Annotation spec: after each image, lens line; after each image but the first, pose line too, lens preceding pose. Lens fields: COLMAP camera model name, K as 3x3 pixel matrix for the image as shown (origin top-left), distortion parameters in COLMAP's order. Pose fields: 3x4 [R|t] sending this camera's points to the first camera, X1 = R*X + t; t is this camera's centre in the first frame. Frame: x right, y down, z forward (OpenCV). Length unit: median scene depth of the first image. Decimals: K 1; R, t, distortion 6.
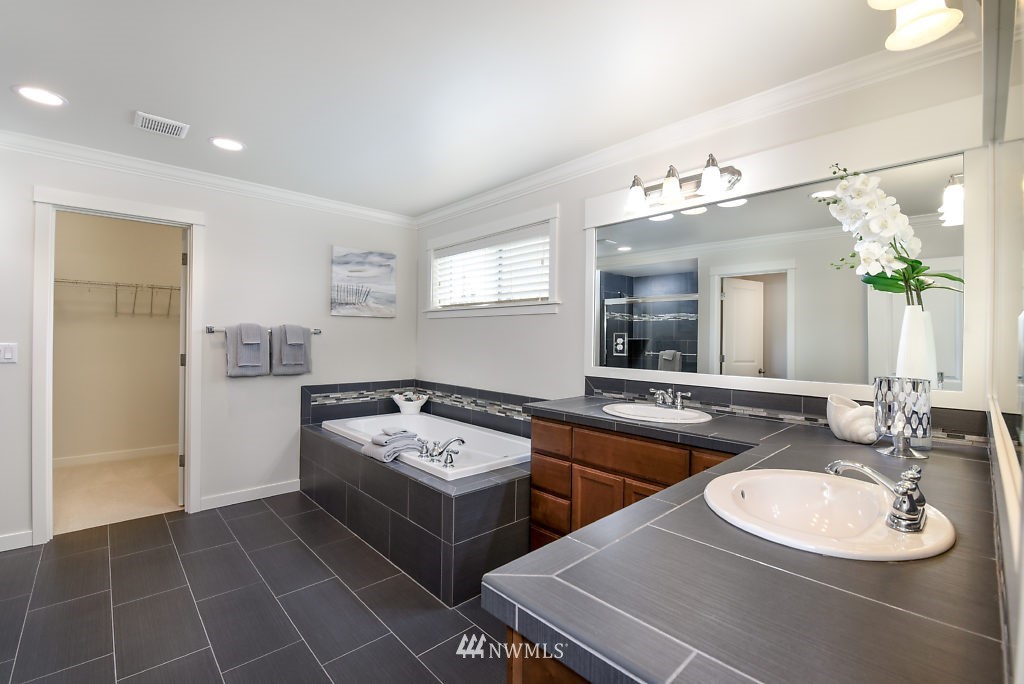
lens RADIAL K [[443.2, 0, 512.0], [0, 443.2, 342.0], [0, 0, 1]] dist [-0.000307, -0.000008]
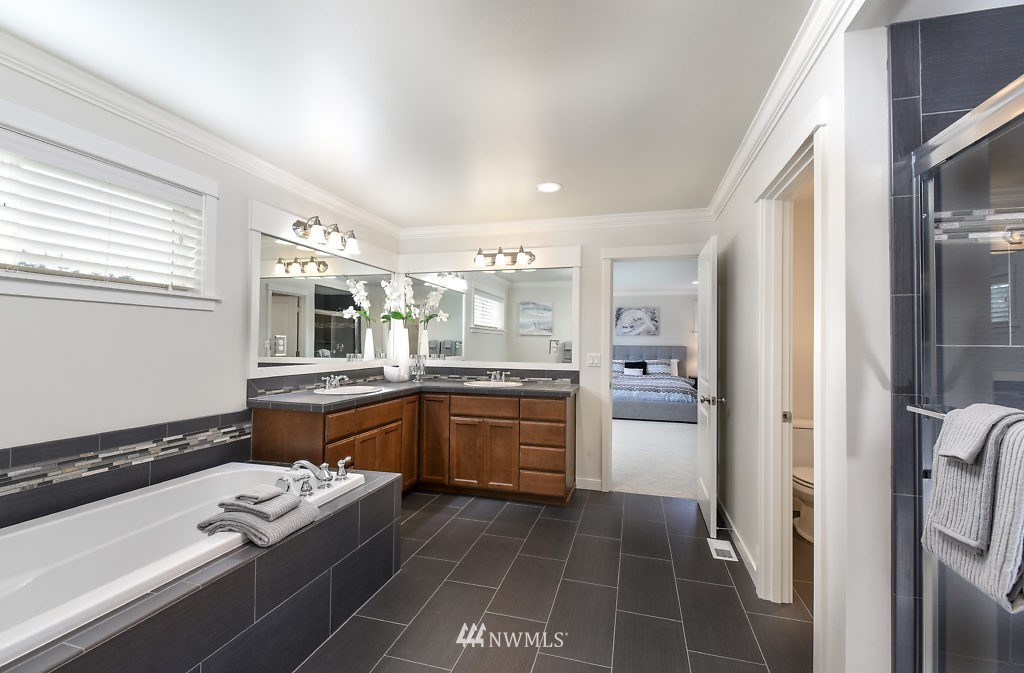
lens RADIAL K [[437.9, 0, 512.0], [0, 437.9, 336.5], [0, 0, 1]] dist [0.000053, 0.000000]
pose [[-0.519851, -0.008299, 0.854217, -0.894778], [-0.011856, 0.999927, 0.002499, -0.024303], [-0.854175, -0.008829, -0.519911, 0.935821]]
